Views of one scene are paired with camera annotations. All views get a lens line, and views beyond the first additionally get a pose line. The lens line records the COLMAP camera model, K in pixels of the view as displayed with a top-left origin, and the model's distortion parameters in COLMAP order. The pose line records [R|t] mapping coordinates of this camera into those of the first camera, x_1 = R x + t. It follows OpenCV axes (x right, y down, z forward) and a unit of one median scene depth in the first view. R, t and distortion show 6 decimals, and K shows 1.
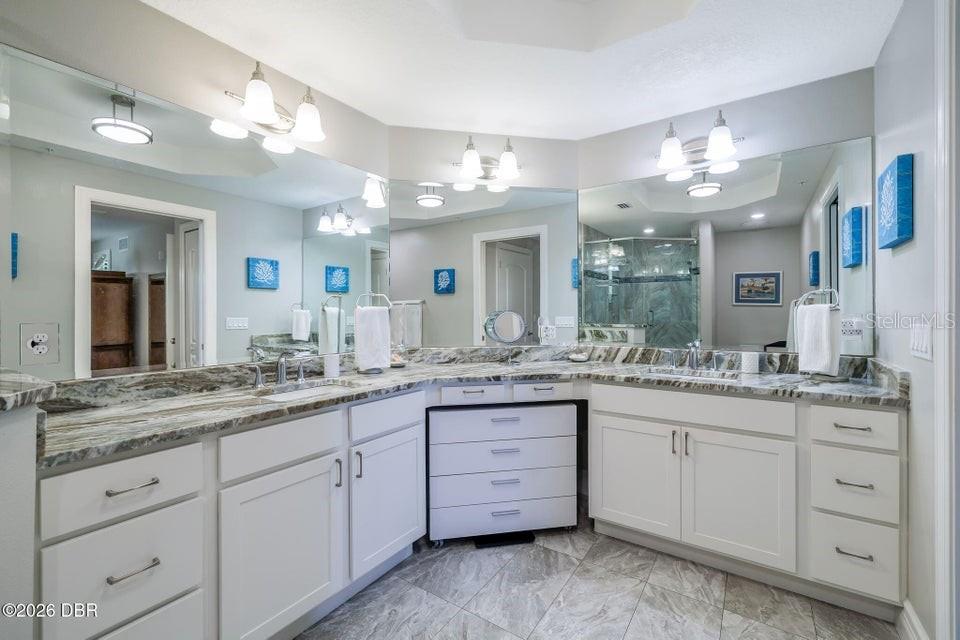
lens RADIAL K [[399.9, 0, 475.6], [0, 399.9, 318.8], [0, 0, 1]] dist [0.000640, 0.000081]
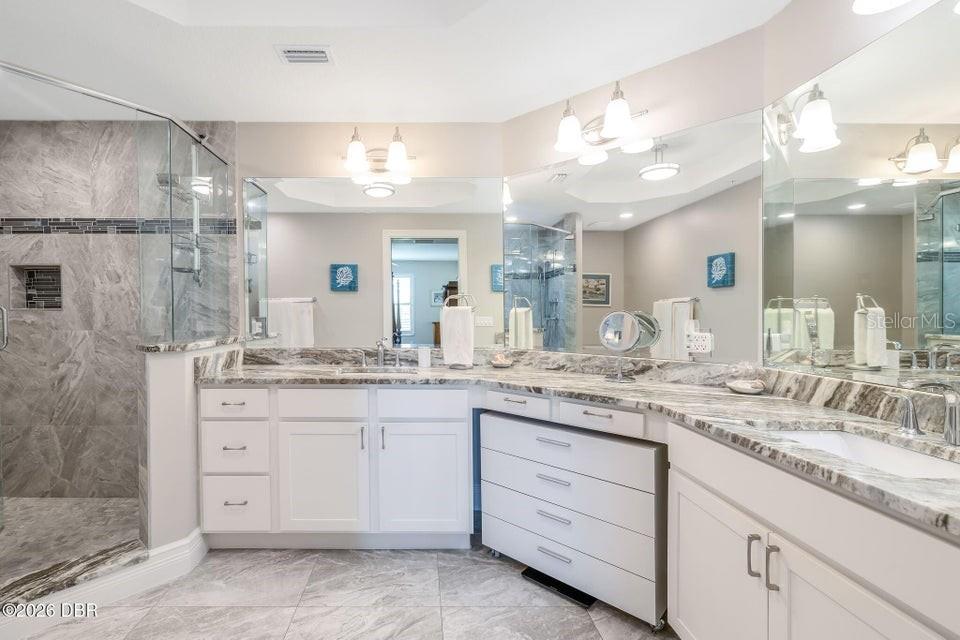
lens RADIAL K [[423.2, 0, 438.0], [0, 423.2, 331.0], [0, 0, 1]] dist [0.004052, 0.000447]
pose [[0.585840, 0.038017, -0.809534, 0.640822], [-0.016965, 0.999256, 0.034649, -0.003213], [0.810249, -0.006565, 0.586049, 0.301705]]
